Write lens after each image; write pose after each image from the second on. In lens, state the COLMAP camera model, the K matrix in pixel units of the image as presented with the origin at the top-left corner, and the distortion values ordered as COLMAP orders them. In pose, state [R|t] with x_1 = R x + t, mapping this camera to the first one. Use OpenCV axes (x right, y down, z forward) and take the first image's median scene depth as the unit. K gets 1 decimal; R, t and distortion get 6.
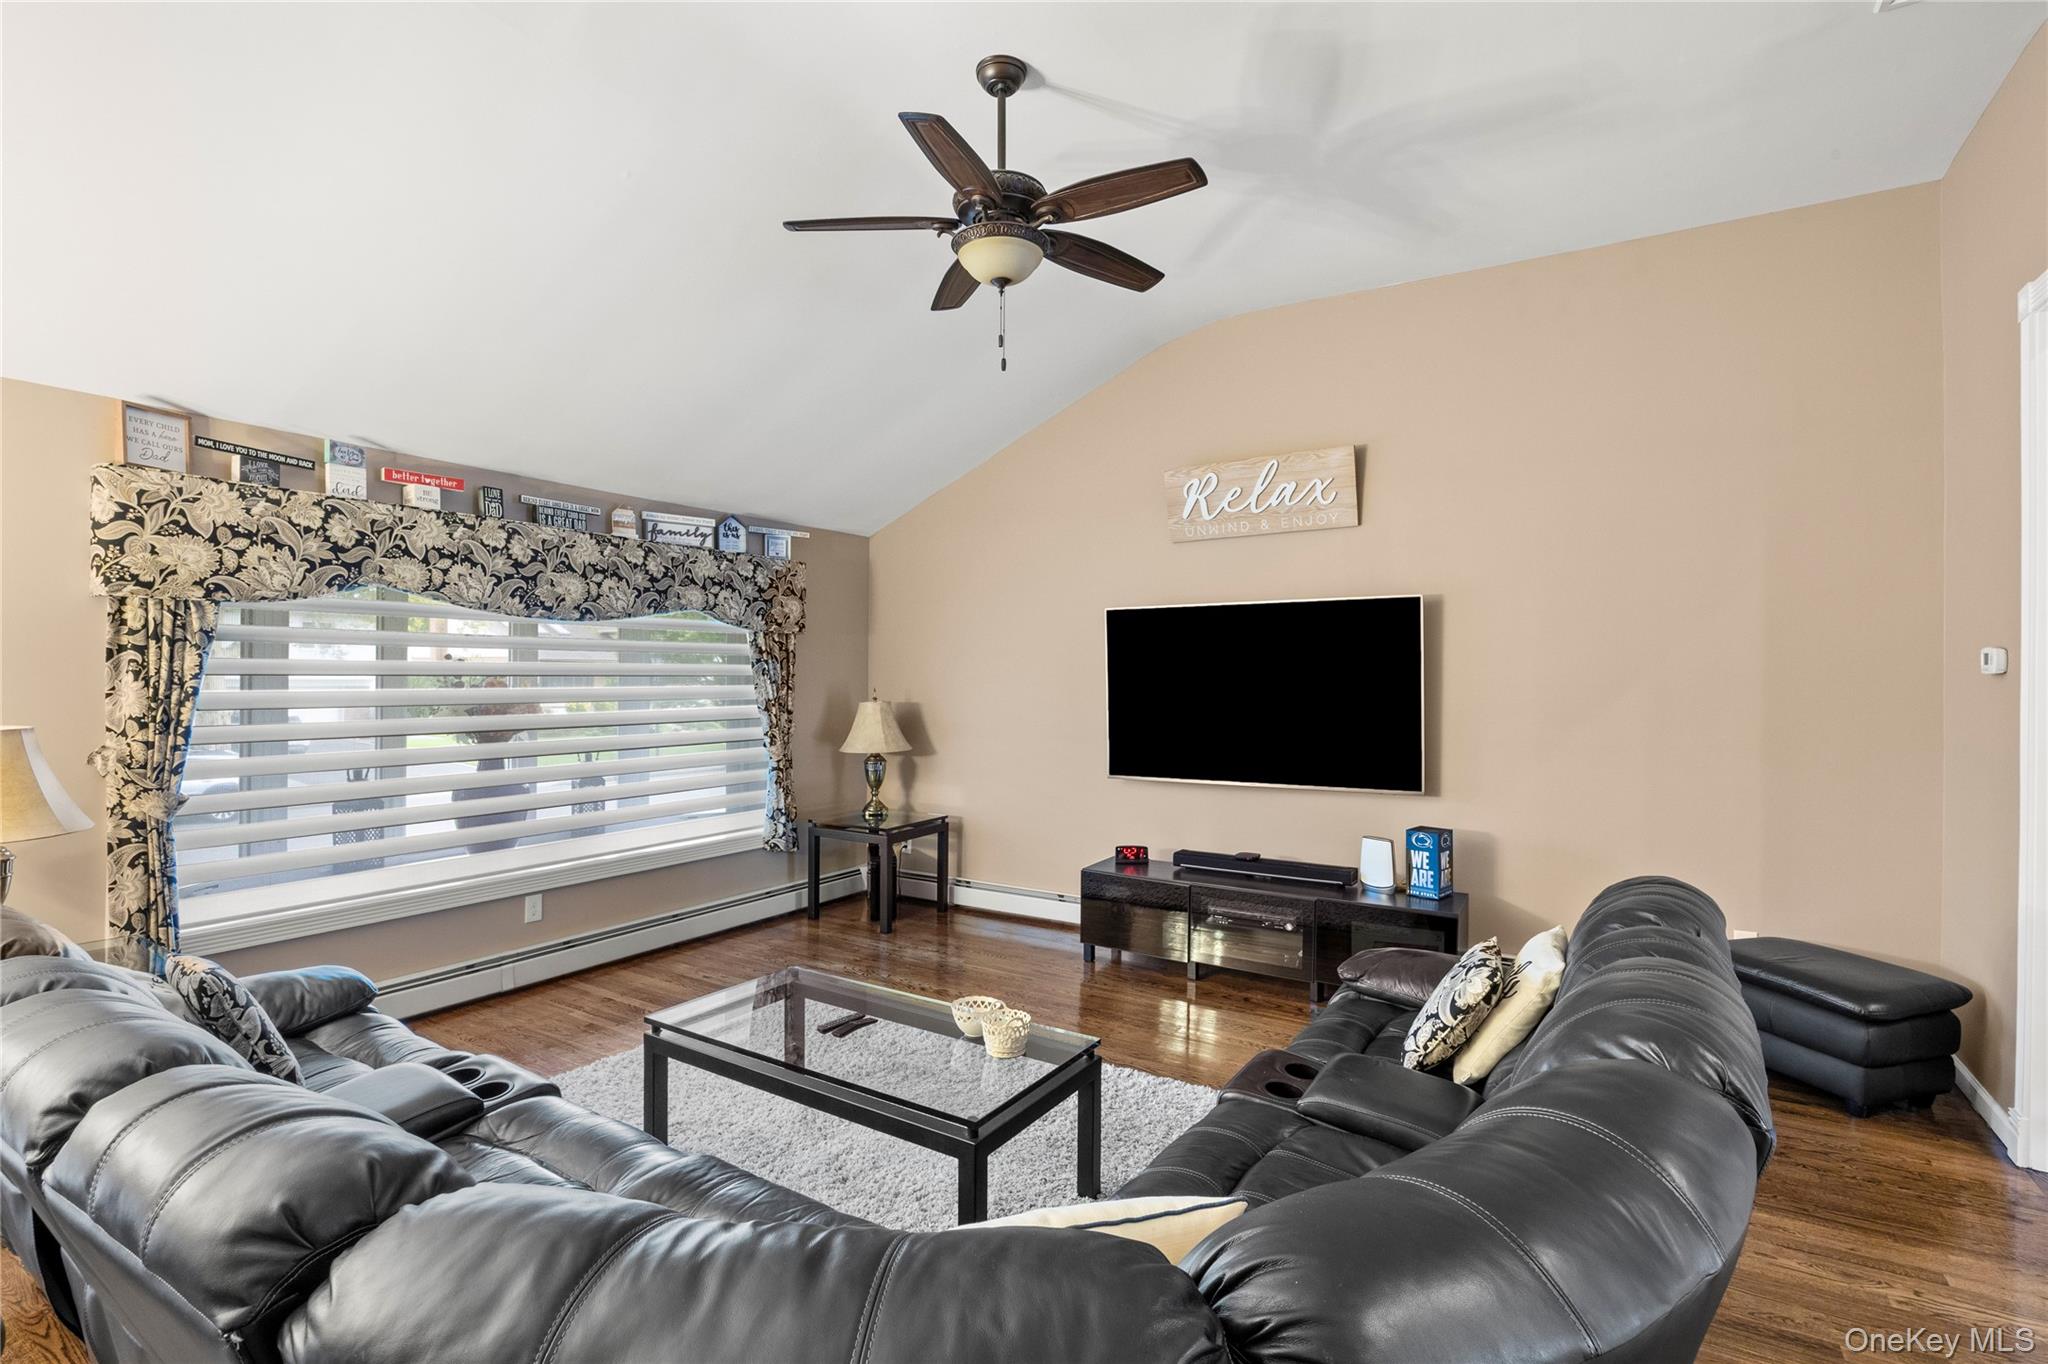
lens RADIAL K [[942.4, 0, 1036.8], [0, 942.4, 679.5], [0, 0, 1]] dist [-0.018853, 0.003452]
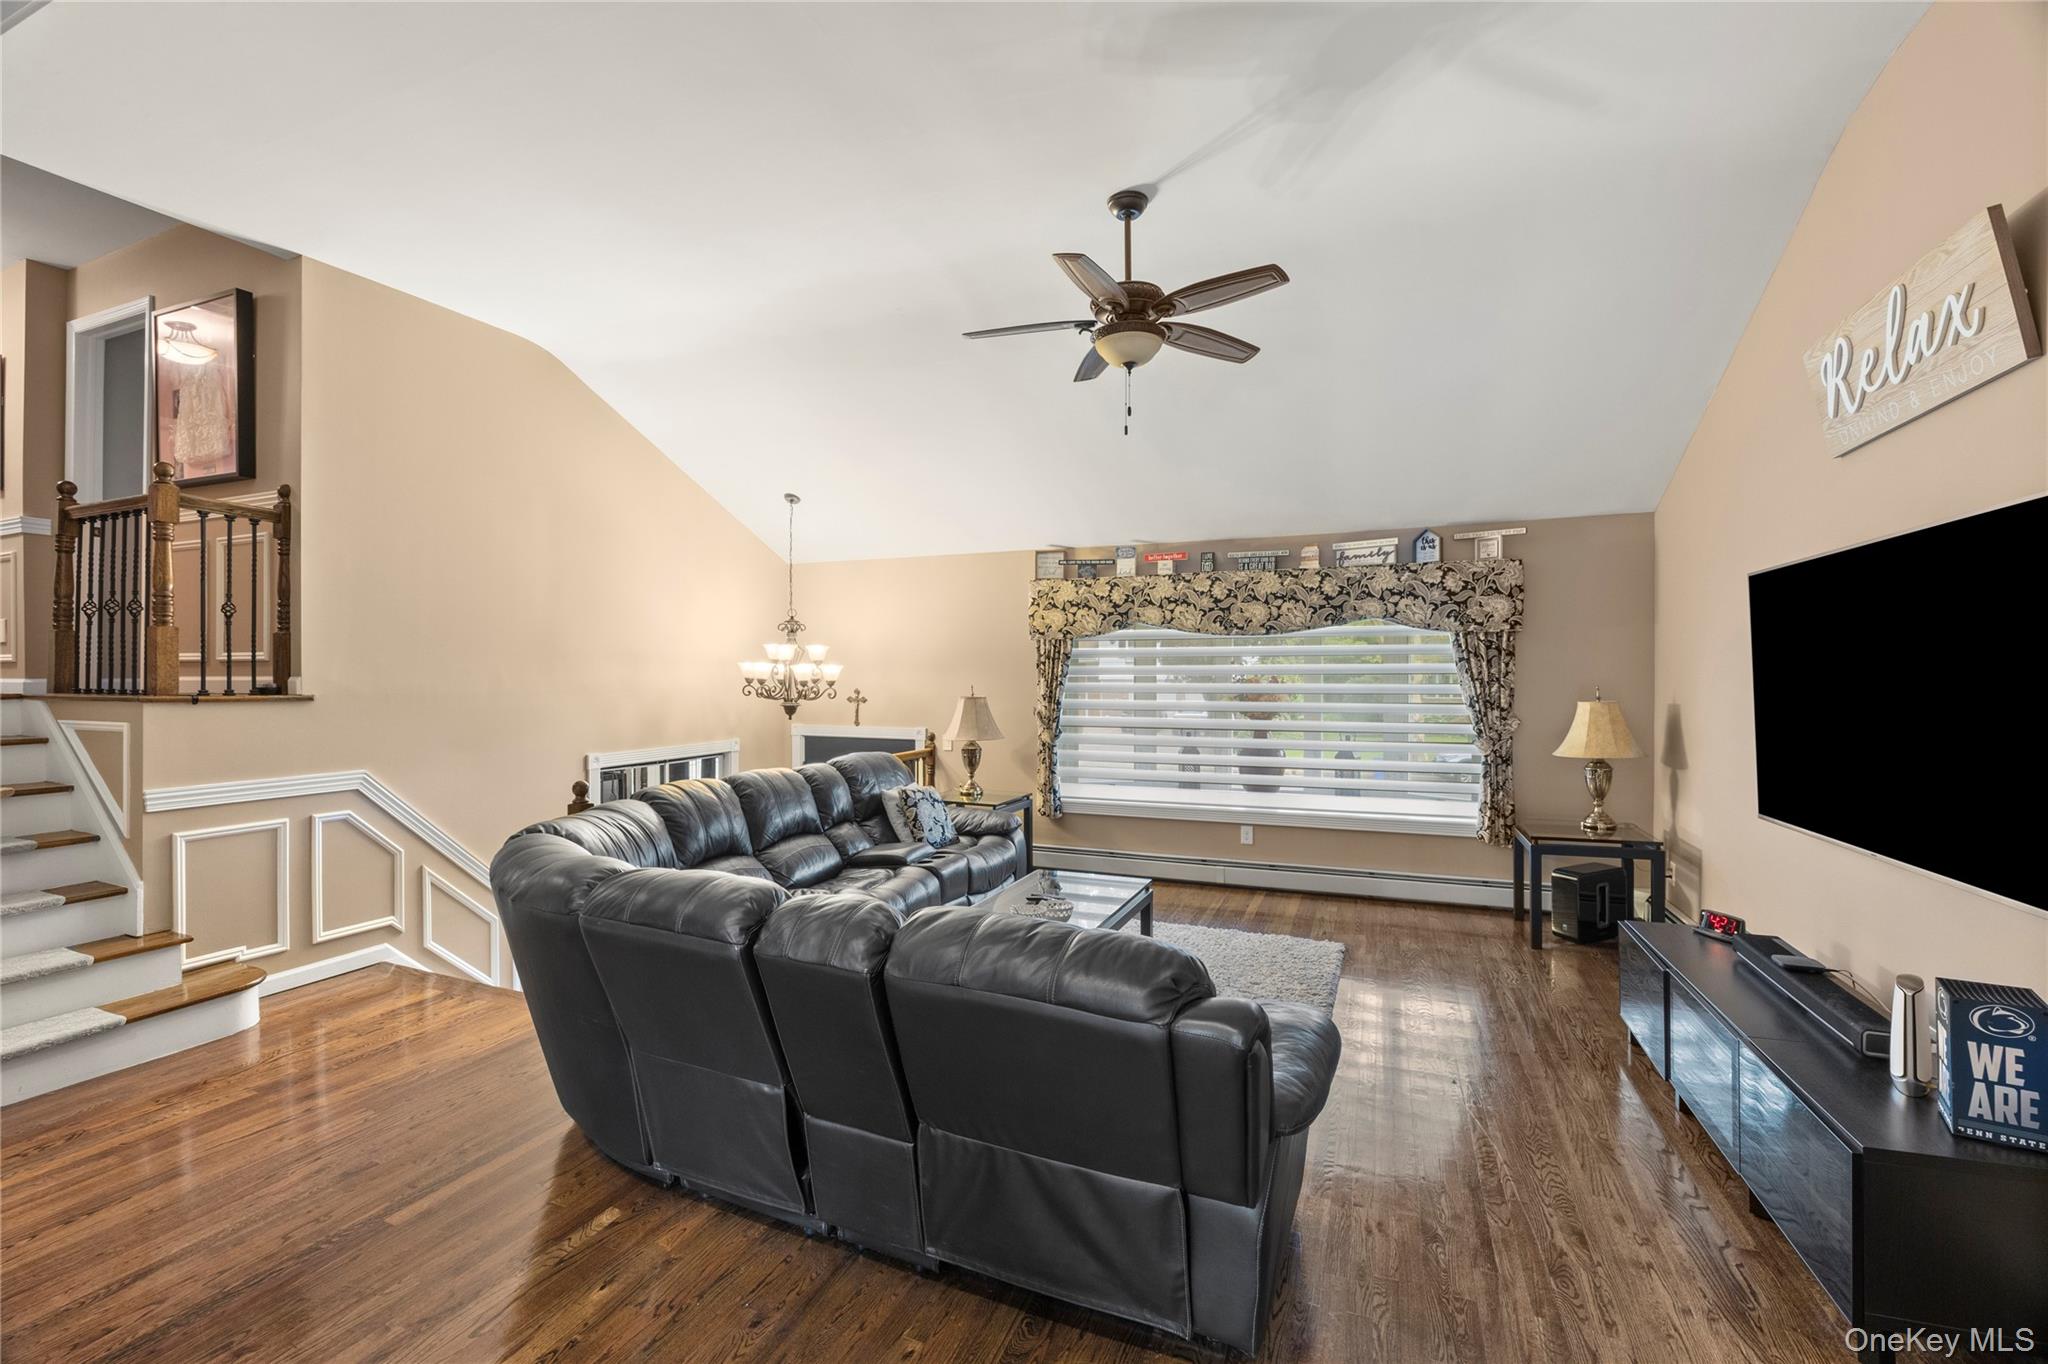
lens RADIAL K [[893.3, 0, 1039.5], [0, 893.3, 677.5], [0, 0, 1]] dist [-0.016338, 0.001836]
pose [[0.165574, -0.001198, -0.986197, 0.719356], [0.000425, 0.999999, -0.001143, 0.001897], [0.986197, -0.000230, 0.165575, 0.423579]]
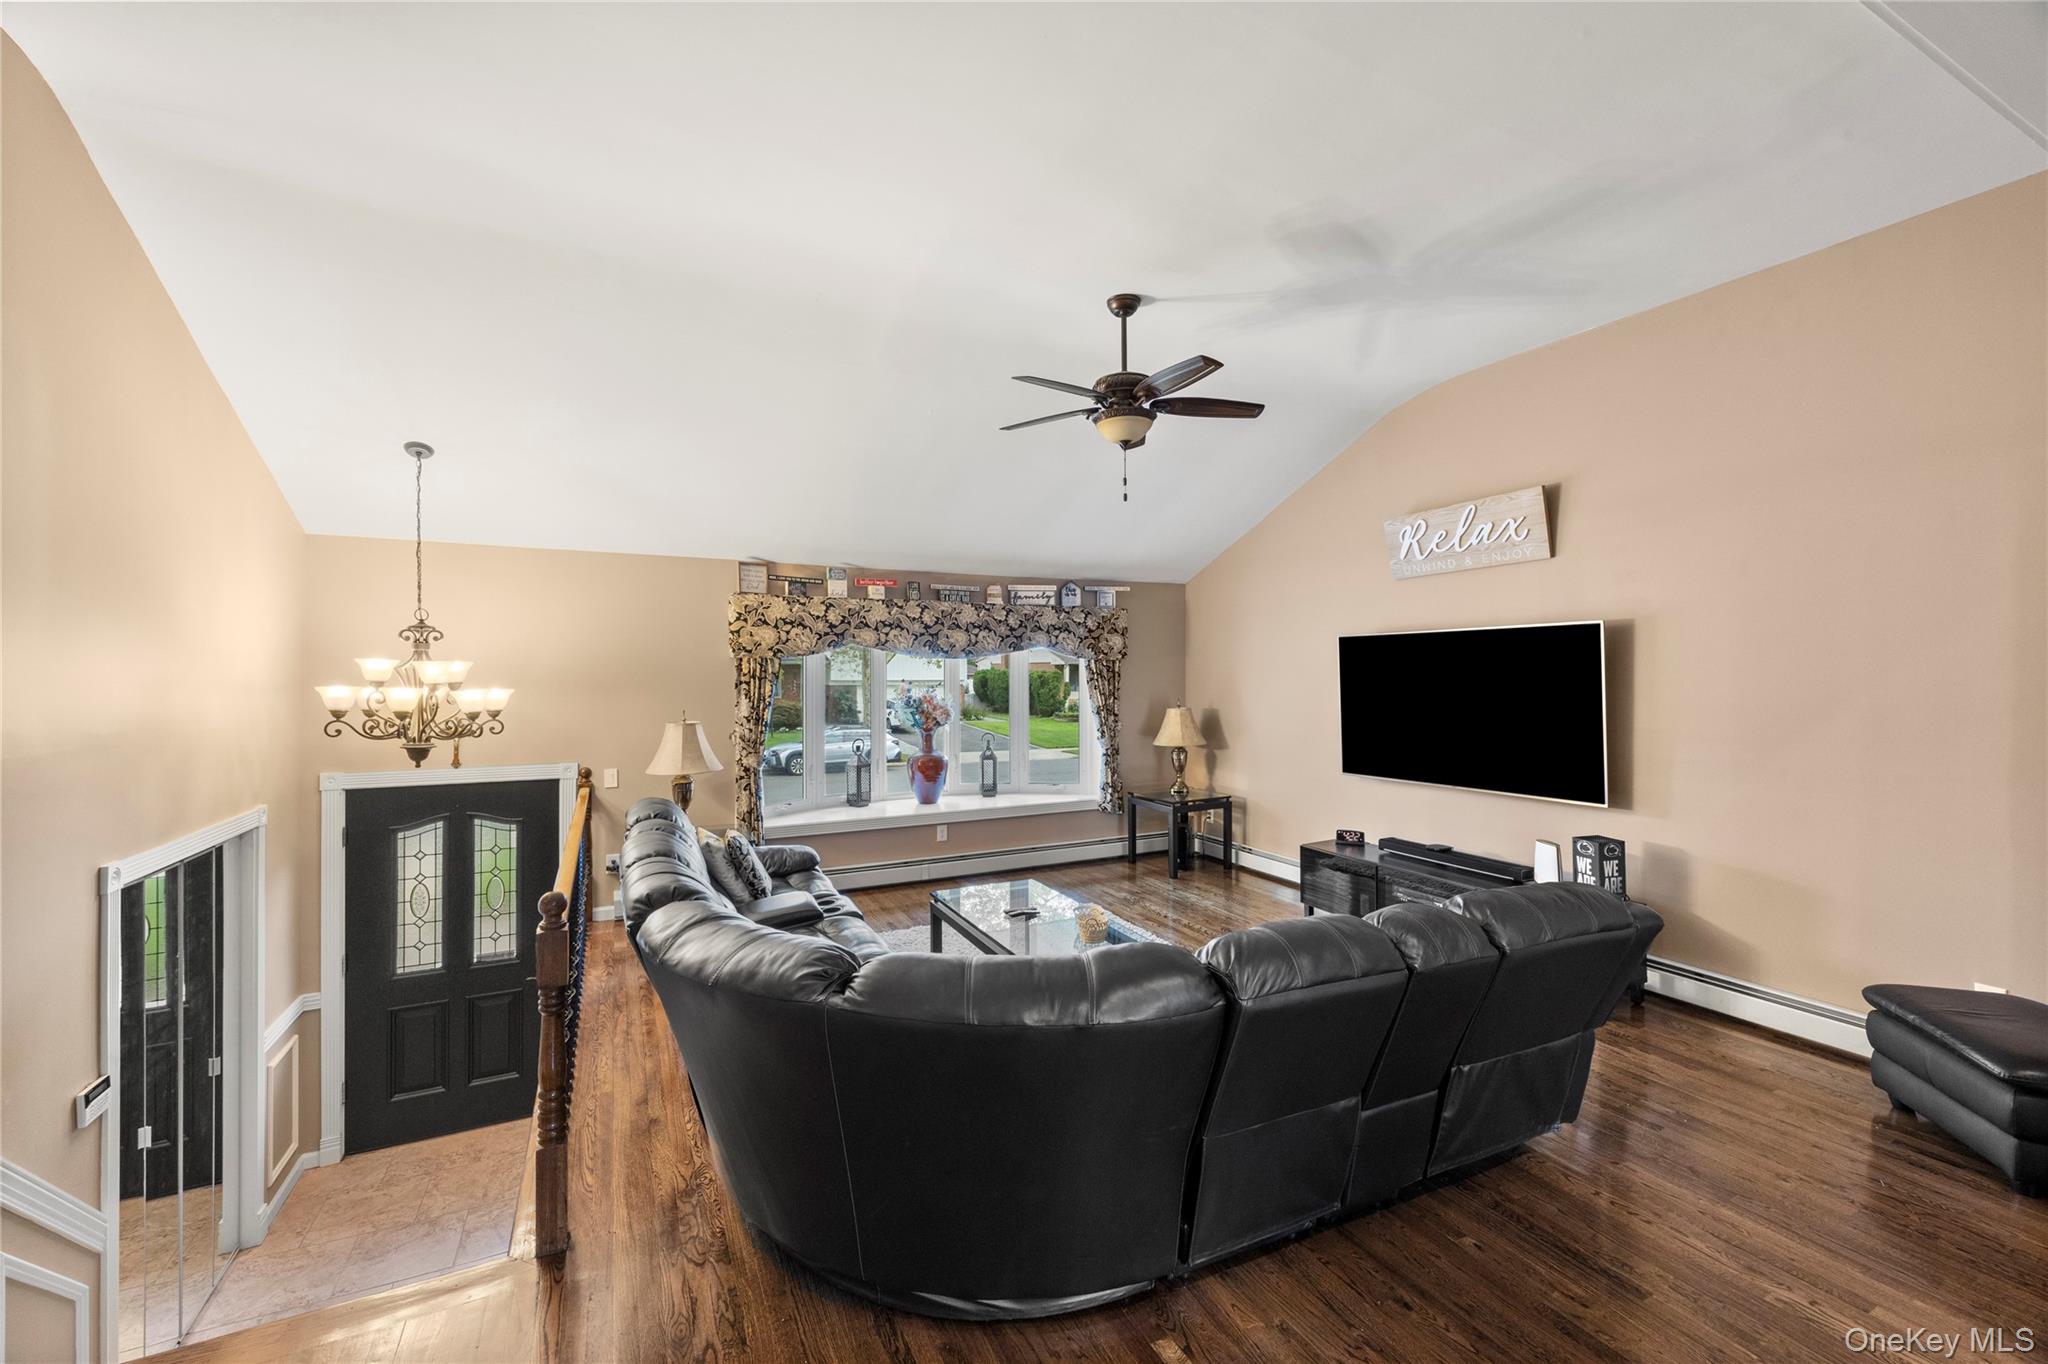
lens RADIAL K [[812.0, 0, 1043.9], [0, 812.0, 681.1], [0, 0, 1]] dist [0.004281, -0.001579]
pose [[0.856757, -0.001535, -0.515719, 0.331027], [0.005314, 0.999969, 0.005851, -0.029036], [0.515694, -0.007753, 0.856738, -0.122396]]
